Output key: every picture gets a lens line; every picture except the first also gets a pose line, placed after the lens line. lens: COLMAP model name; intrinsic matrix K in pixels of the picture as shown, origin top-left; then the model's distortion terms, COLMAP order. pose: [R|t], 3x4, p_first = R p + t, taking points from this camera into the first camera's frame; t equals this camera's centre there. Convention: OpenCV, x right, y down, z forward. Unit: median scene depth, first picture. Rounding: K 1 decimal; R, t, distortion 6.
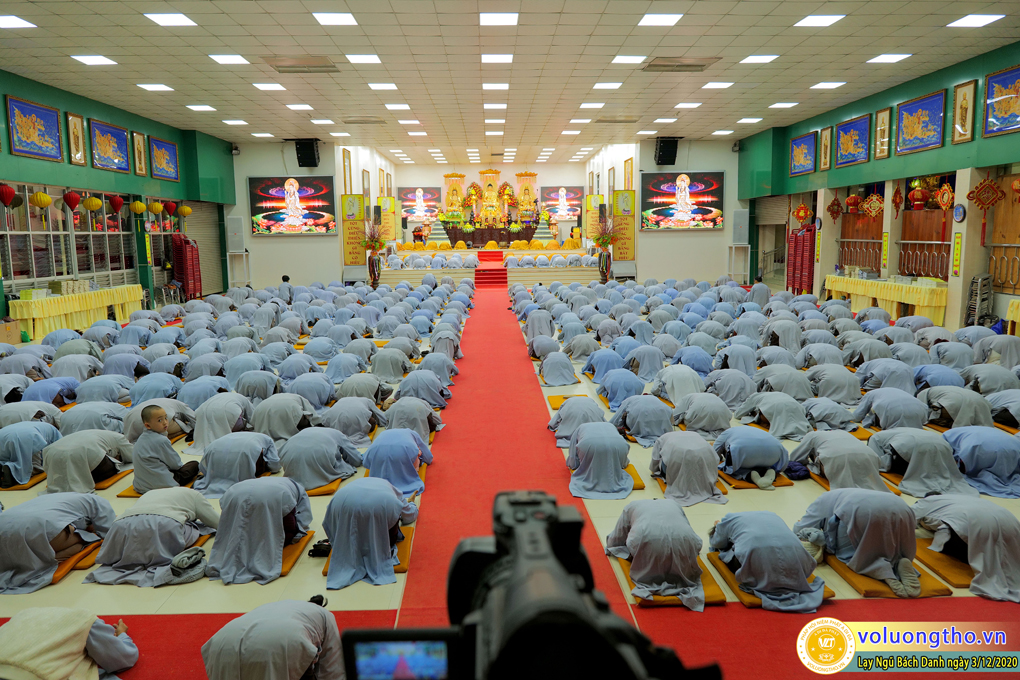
lens RADIAL K [[763.3, 0, 513.5], [0, 763.3, 339.9], [0, 0, 1]] dist [-0.007621, -0.000158]
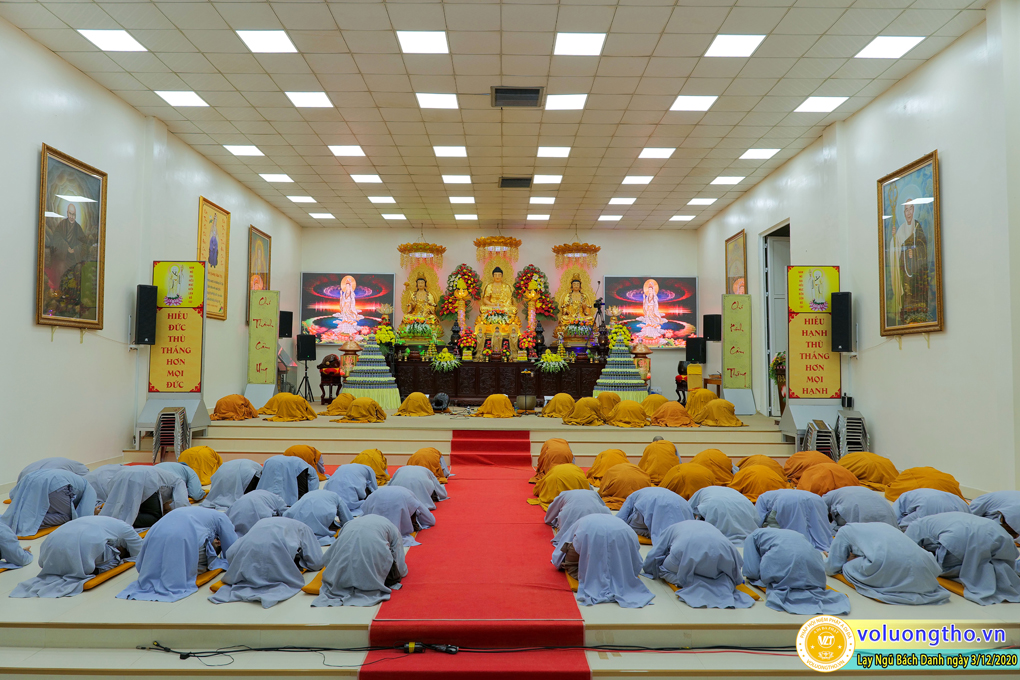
lens RADIAL K [[763.3, 0, 511.1], [0, 763.3, 336.9], [0, 0, 1]] dist [-0.007621, -0.000158]
pose [[0.999627, 0.018890, -0.019743, -0.012647], [-0.022115, 0.983689, -0.178510, -0.080311], [0.016049, 0.178880, 0.983740, 0.551853]]
